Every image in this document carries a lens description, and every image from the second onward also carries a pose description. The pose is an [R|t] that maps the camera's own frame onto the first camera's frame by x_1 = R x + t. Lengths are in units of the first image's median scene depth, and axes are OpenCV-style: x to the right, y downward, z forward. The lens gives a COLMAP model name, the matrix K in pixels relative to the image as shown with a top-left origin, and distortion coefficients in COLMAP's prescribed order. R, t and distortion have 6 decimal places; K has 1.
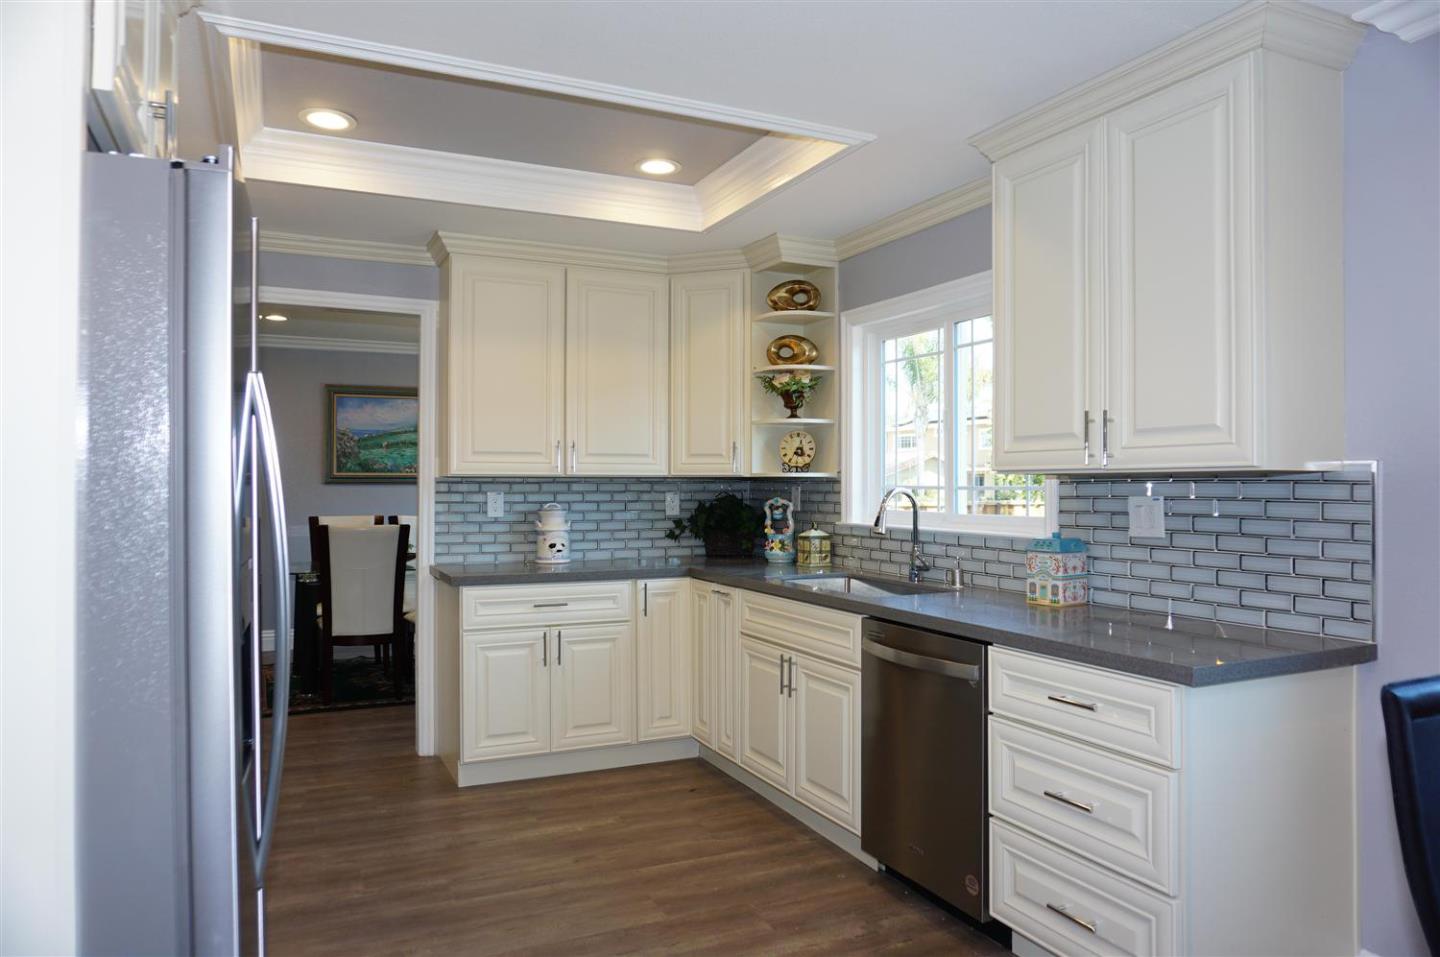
lens RADIAL K [[979.7, 0, 718.9], [0, 979.7, 477.3], [0, 0, 1]] dist [-0.031322, 0.009240]
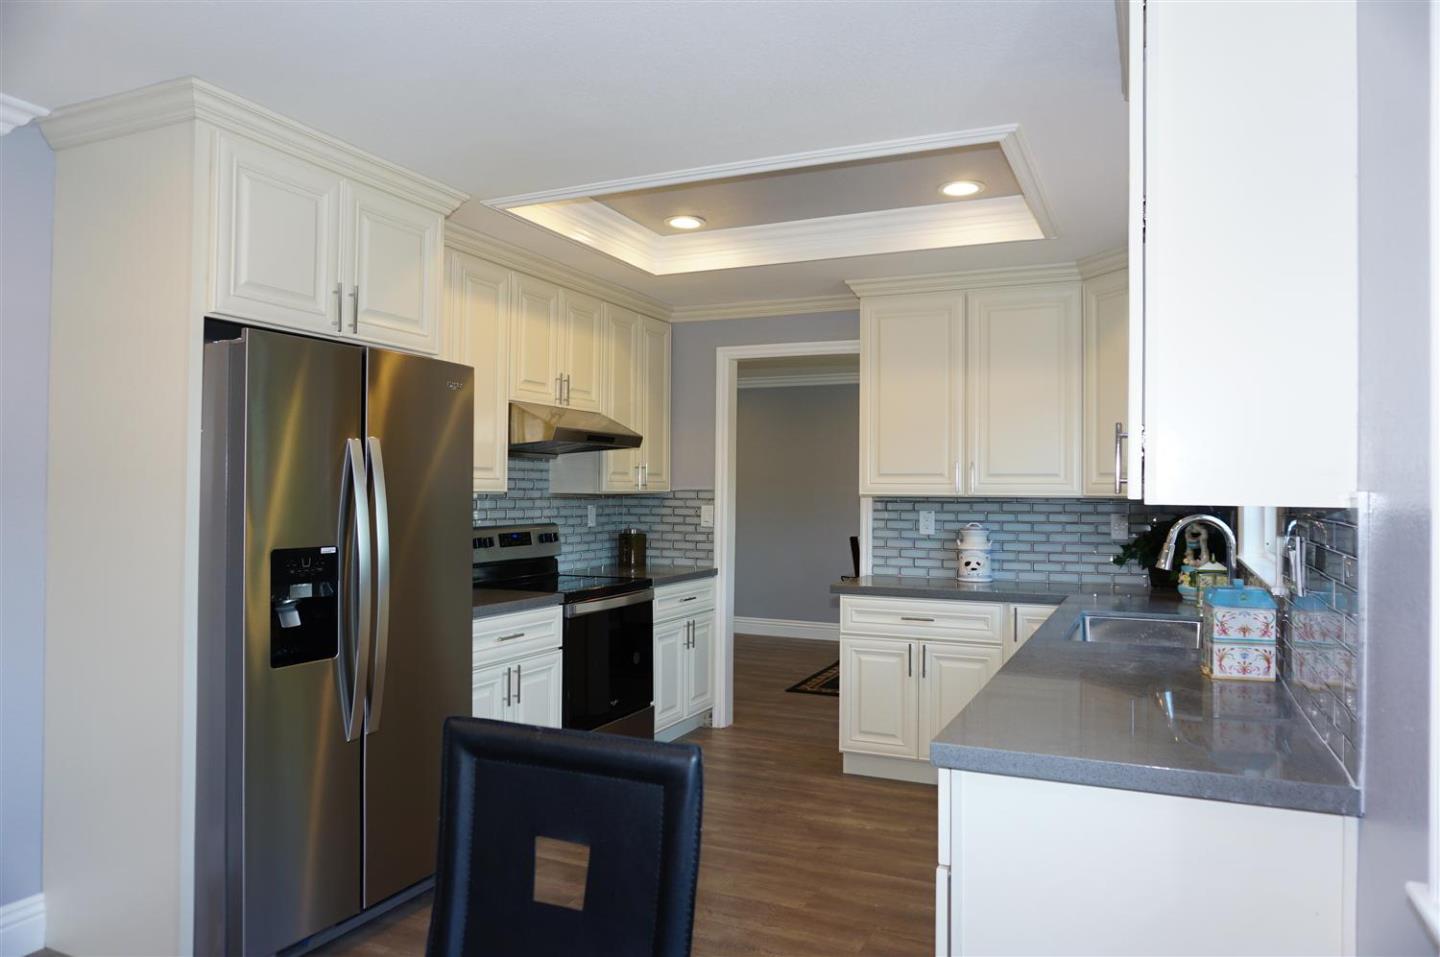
lens RADIAL K [[979.7, 0, 716.2], [0, 979.7, 477.2], [0, 0, 1]] dist [-0.031322, 0.009240]
pose [[0.640259, -0.007965, -0.768118, 0.456727], [-0.001920, 0.999927, -0.011969, -0.008426], [0.768157, 0.009138, 0.640197, 0.145344]]
